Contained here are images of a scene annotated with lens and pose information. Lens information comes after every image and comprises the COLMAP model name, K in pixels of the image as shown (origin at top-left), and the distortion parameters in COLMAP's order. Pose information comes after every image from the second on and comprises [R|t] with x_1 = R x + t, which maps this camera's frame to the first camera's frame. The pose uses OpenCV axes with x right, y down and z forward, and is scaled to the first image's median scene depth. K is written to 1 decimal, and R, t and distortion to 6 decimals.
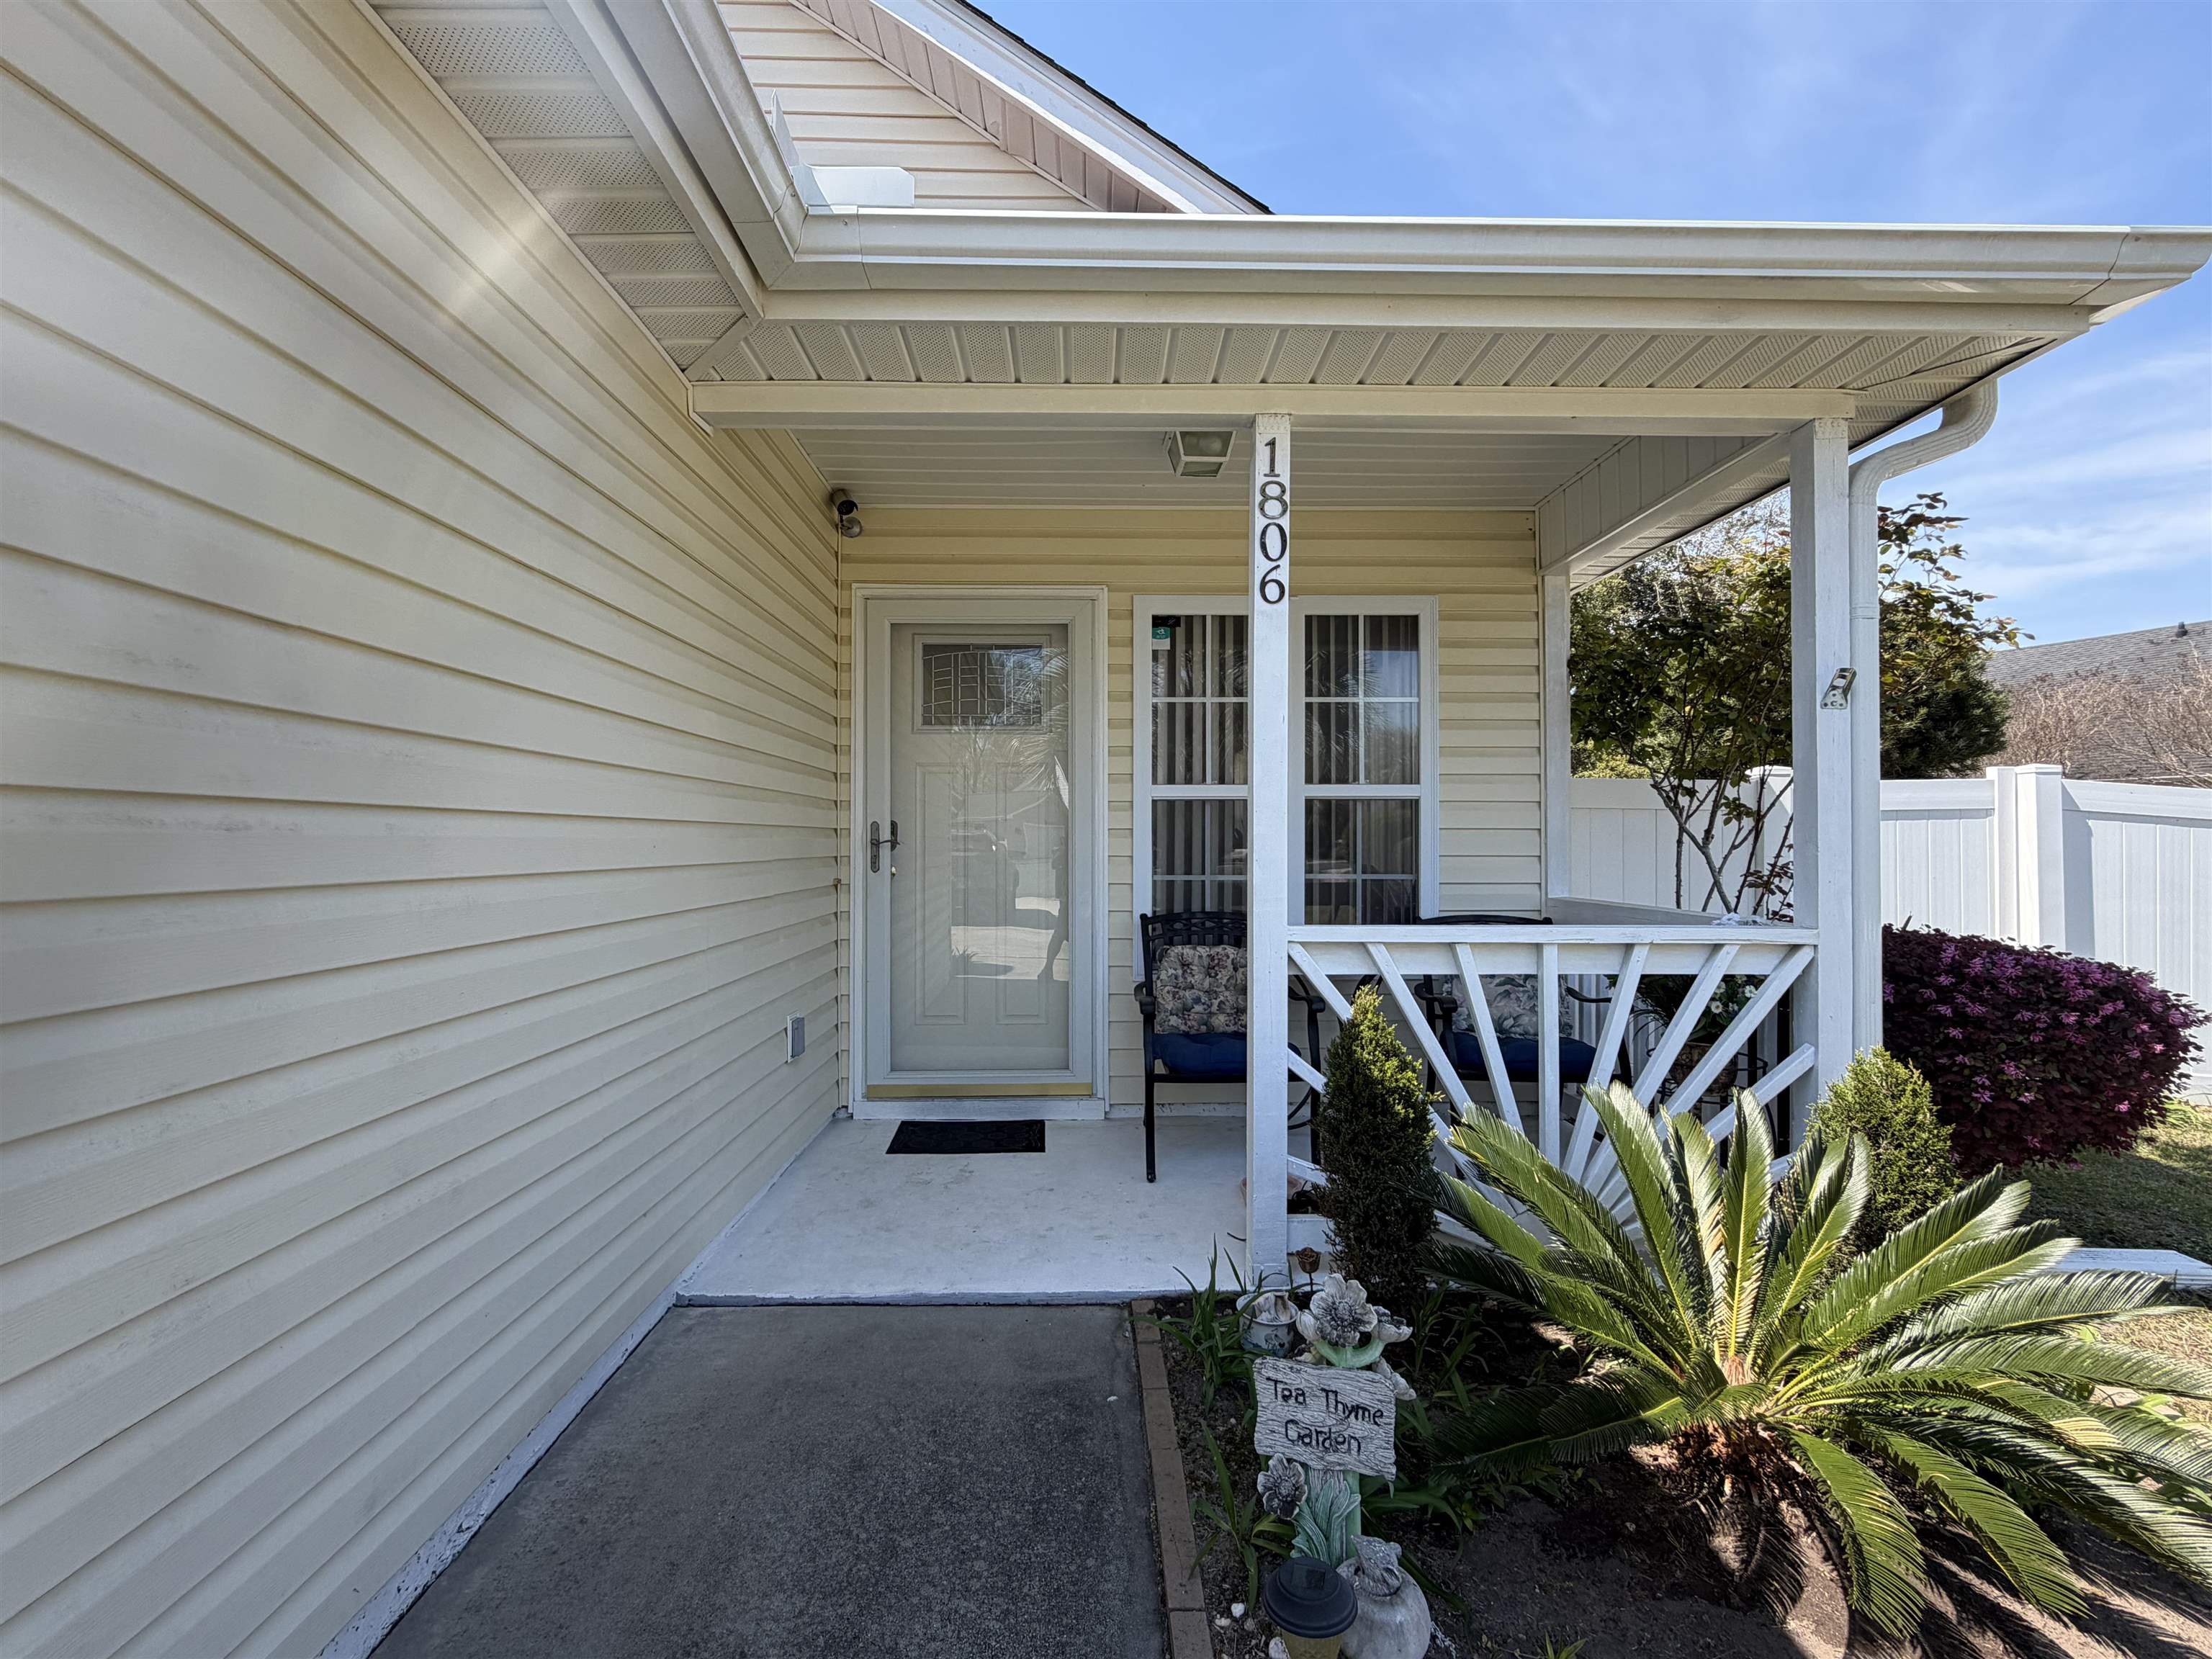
lens RADIAL K [[955.9, 0, 1101.8], [0, 955.9, 834.1], [0, 0, 1]] dist [0.001985, -0.000156]
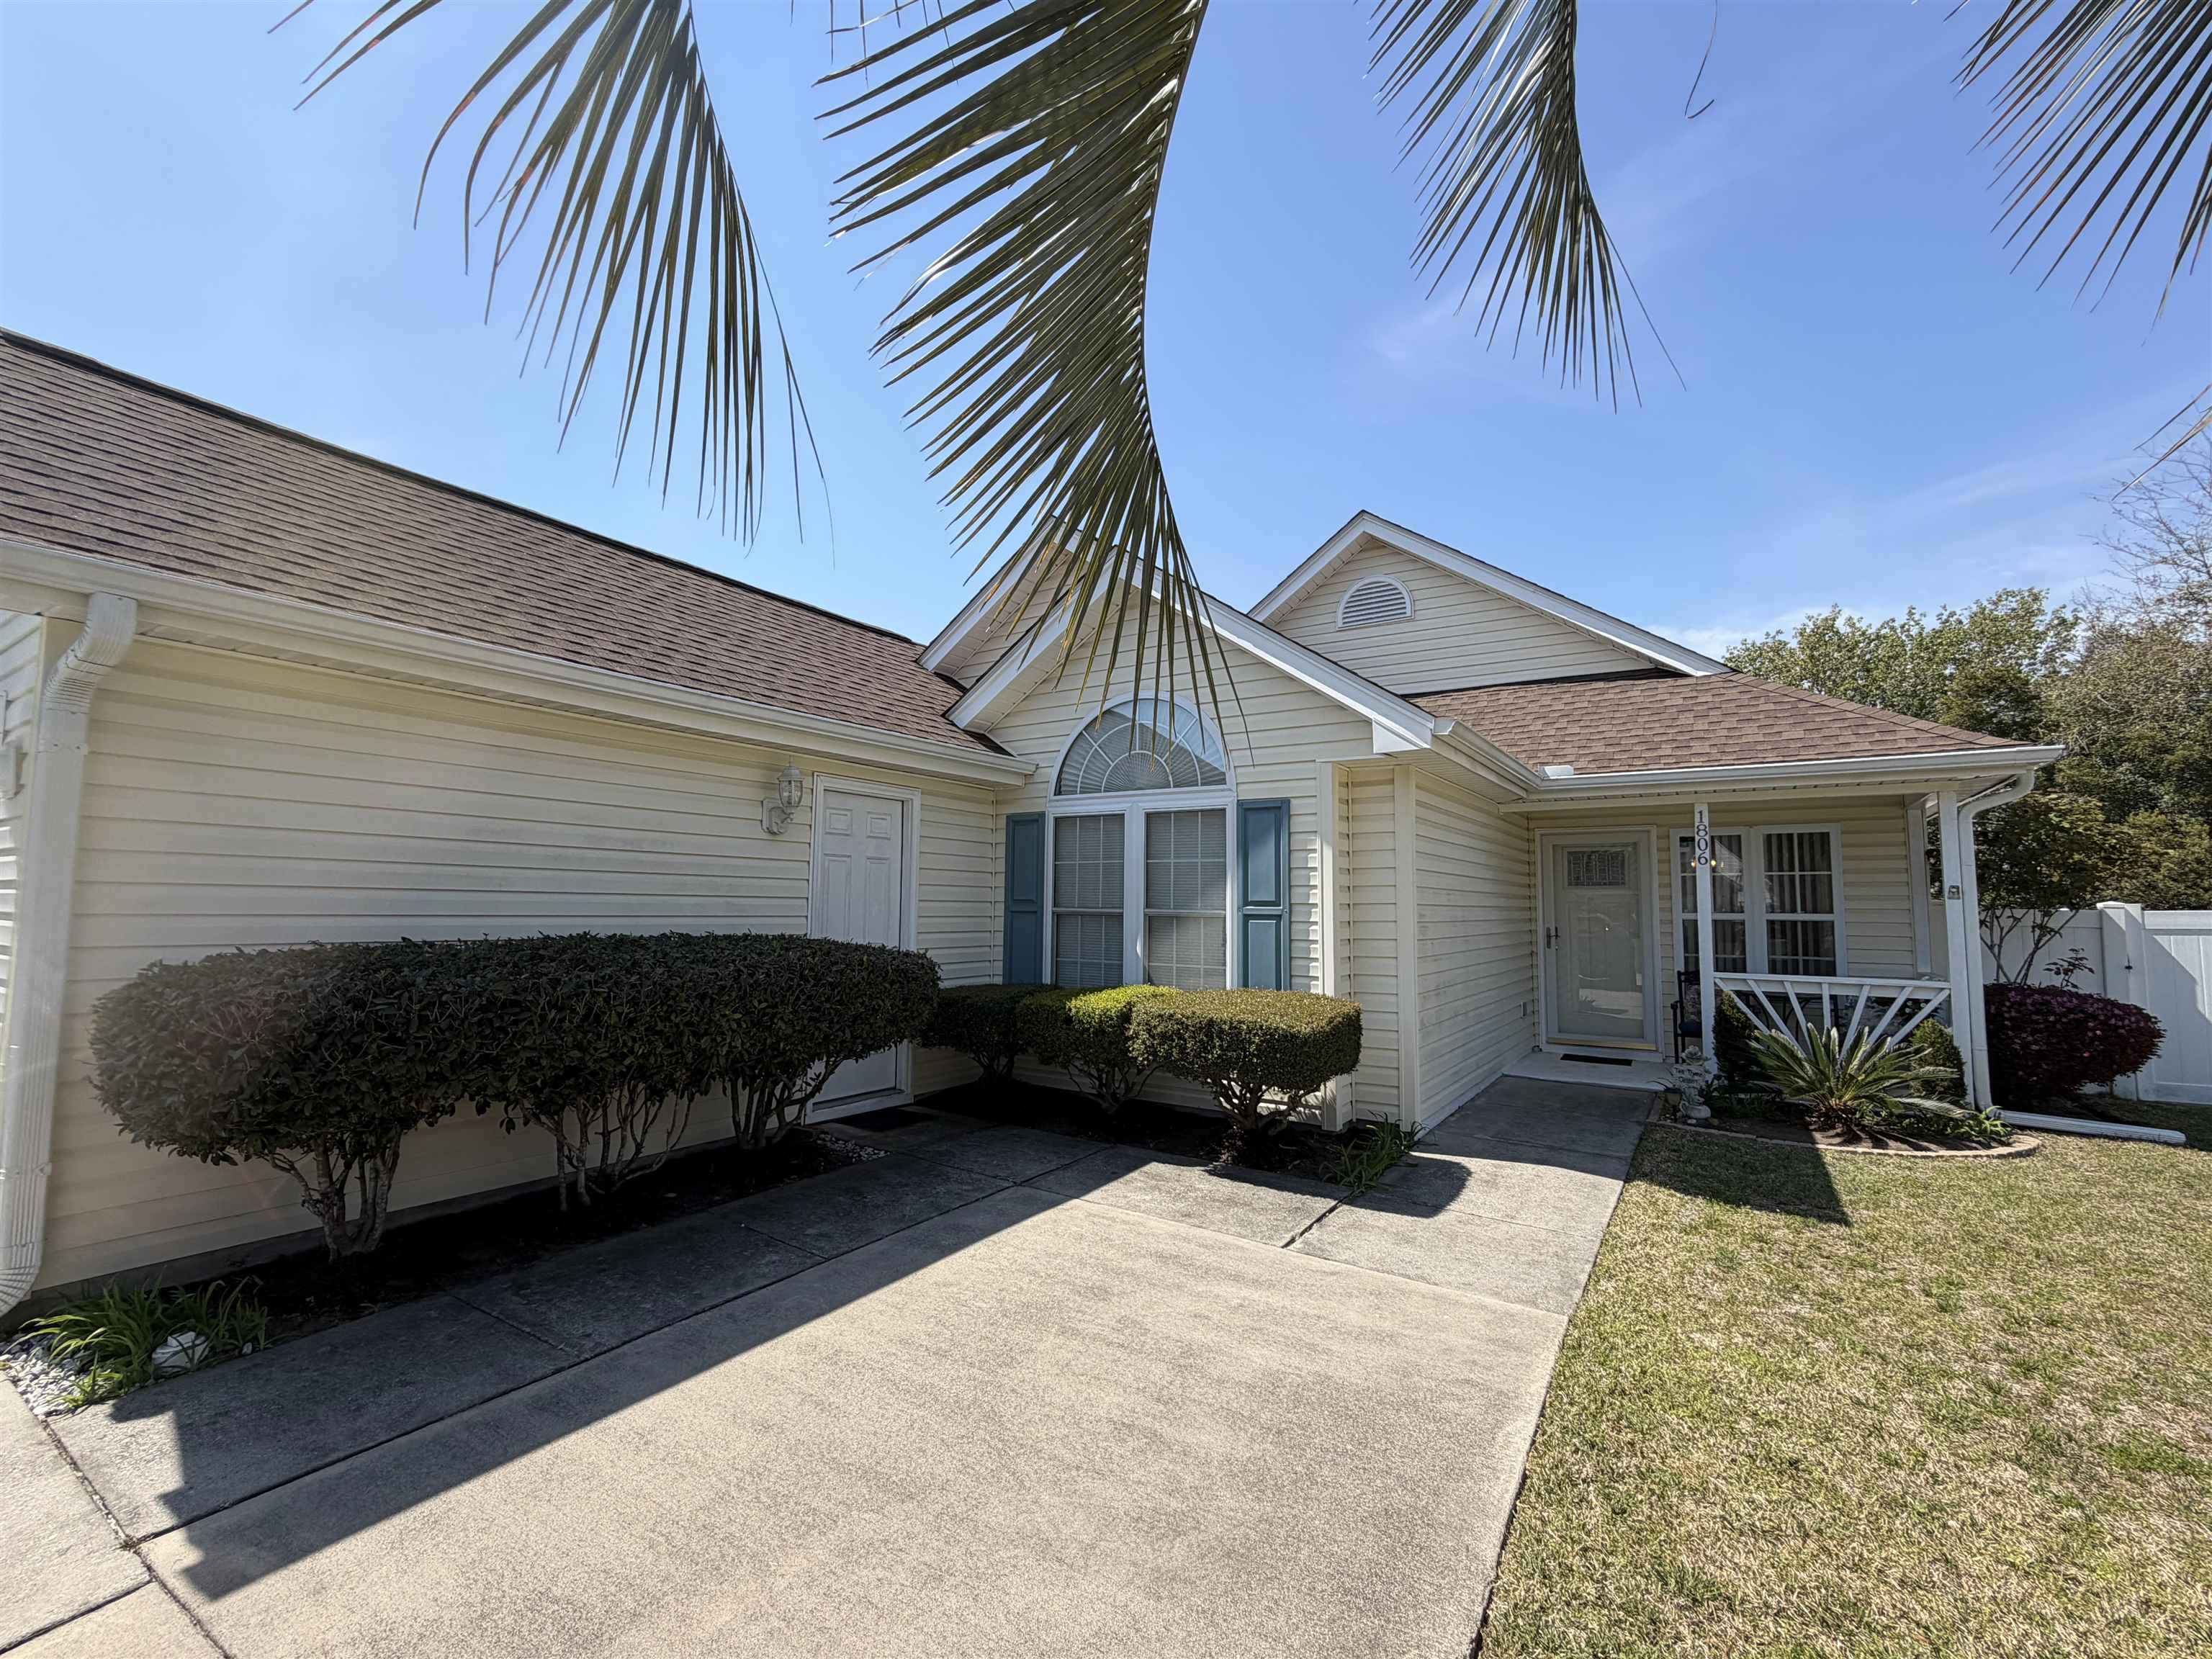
lens RADIAL K [[955.9, 0, 1096.3], [0, 955.9, 834.5], [0, 0, 1]] dist [0.001985, -0.000156]
pose [[0.823068, -0.037489, -0.566704, 0.208797], [-0.001489, 0.997673, -0.068162, -0.084431], [0.567941, 0.056946, 0.821097, -1.703938]]
